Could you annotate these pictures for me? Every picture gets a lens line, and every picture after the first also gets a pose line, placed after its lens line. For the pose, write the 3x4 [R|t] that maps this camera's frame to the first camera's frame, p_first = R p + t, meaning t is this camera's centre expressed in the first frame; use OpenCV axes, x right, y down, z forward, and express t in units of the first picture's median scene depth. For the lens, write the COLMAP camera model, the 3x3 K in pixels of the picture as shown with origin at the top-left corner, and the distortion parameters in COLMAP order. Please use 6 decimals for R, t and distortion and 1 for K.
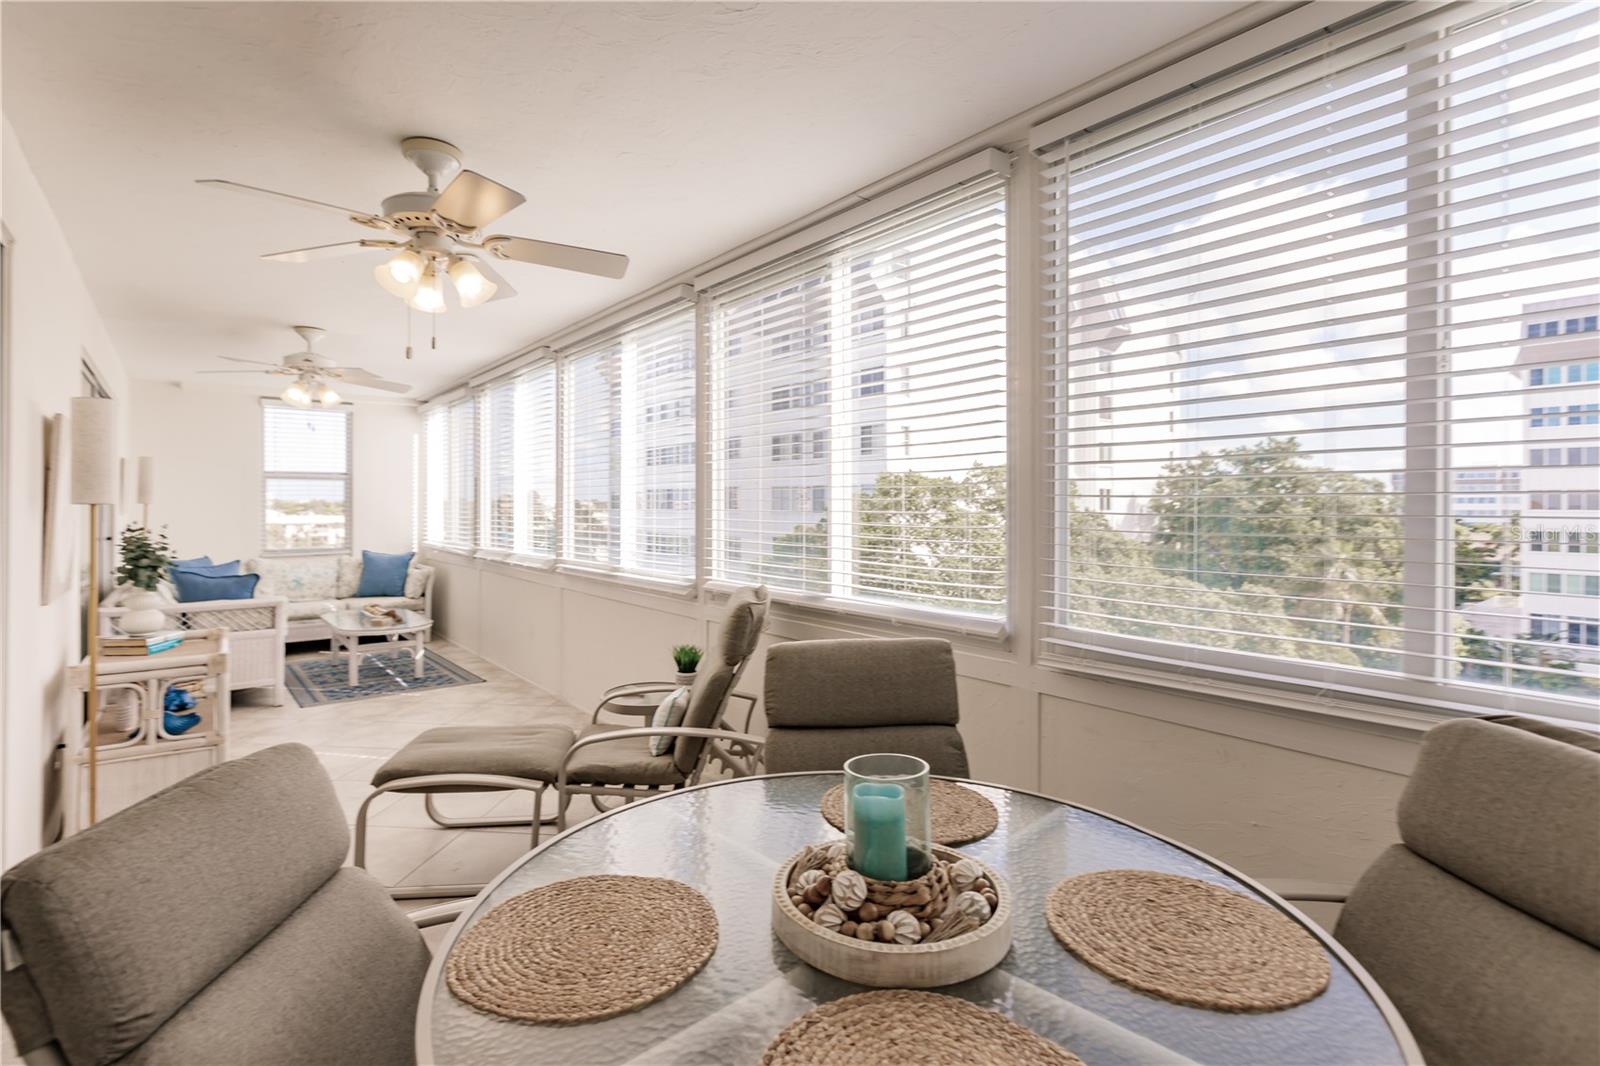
lens RADIAL K [[725.1, 0, 795.2], [0, 725.1, 520.2], [0, 0, 1]] dist [-0.003475, -0.000199]
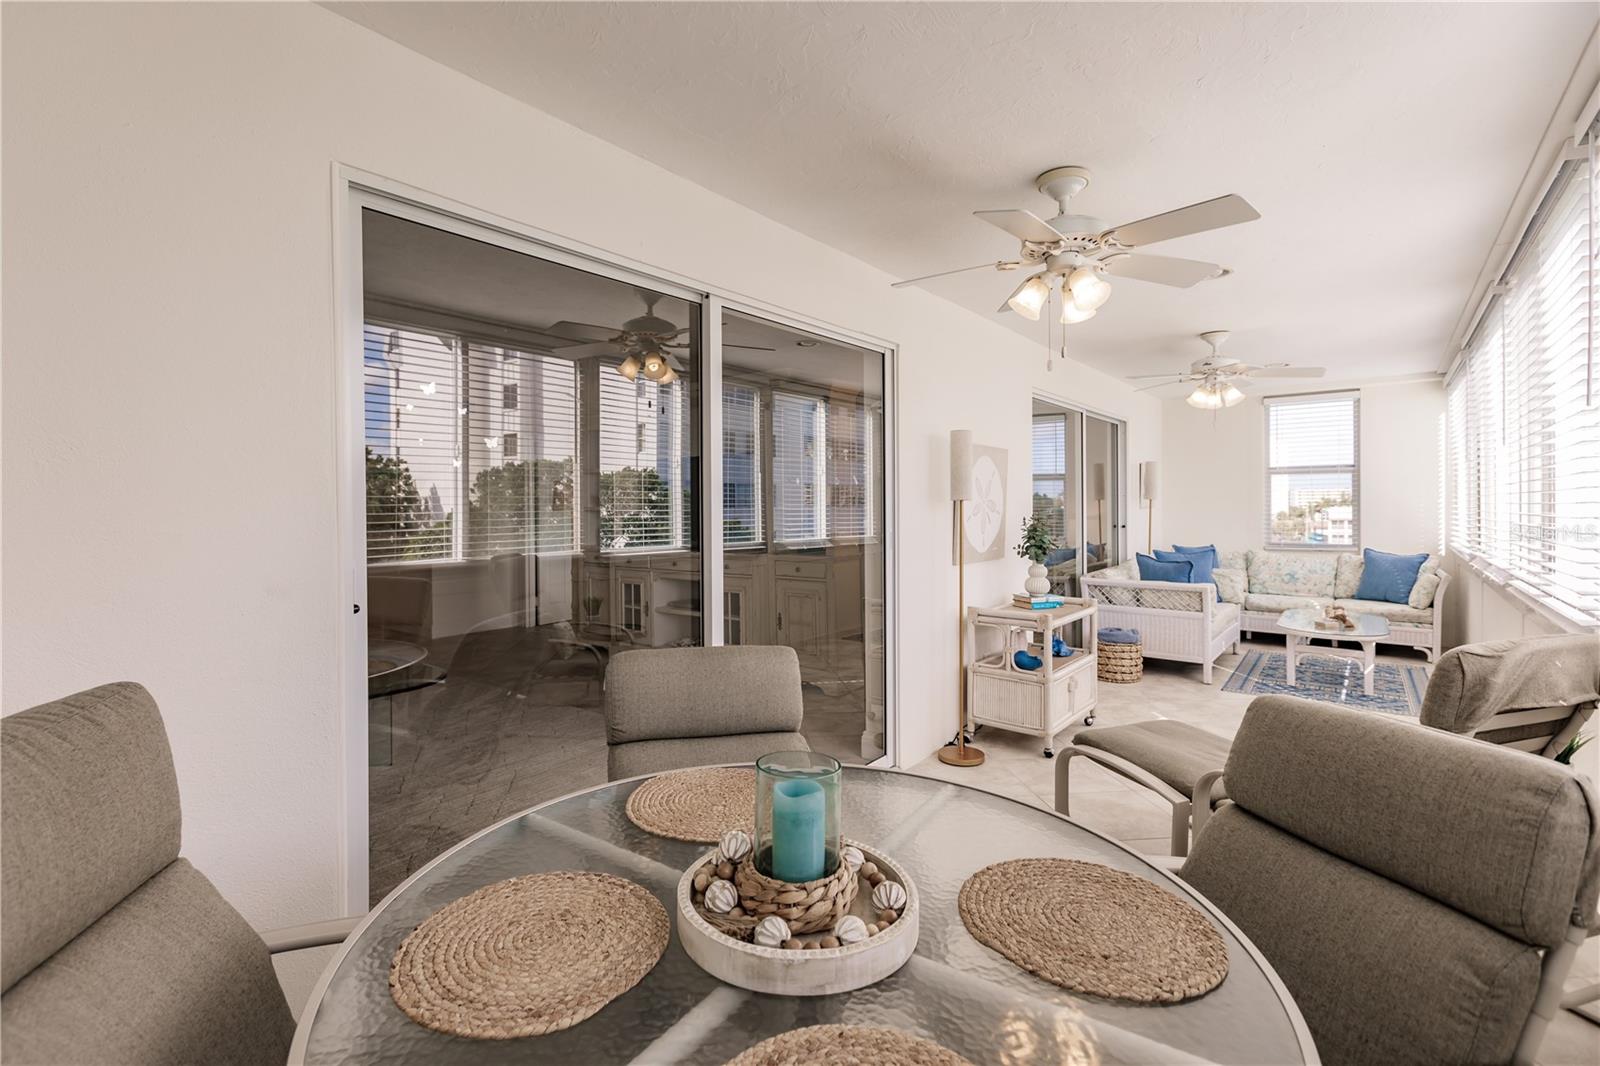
lens RADIAL K [[725.1, 0, 799.0], [0, 725.1, 517.1], [0, 0, 1]] dist [-0.003475, -0.000199]
pose [[0.223601, 0.013331, -0.974590, 0.136606], [-0.011907, 0.999869, 0.010945, 0.000298], [0.974608, 0.009157, 0.223731, 0.101002]]
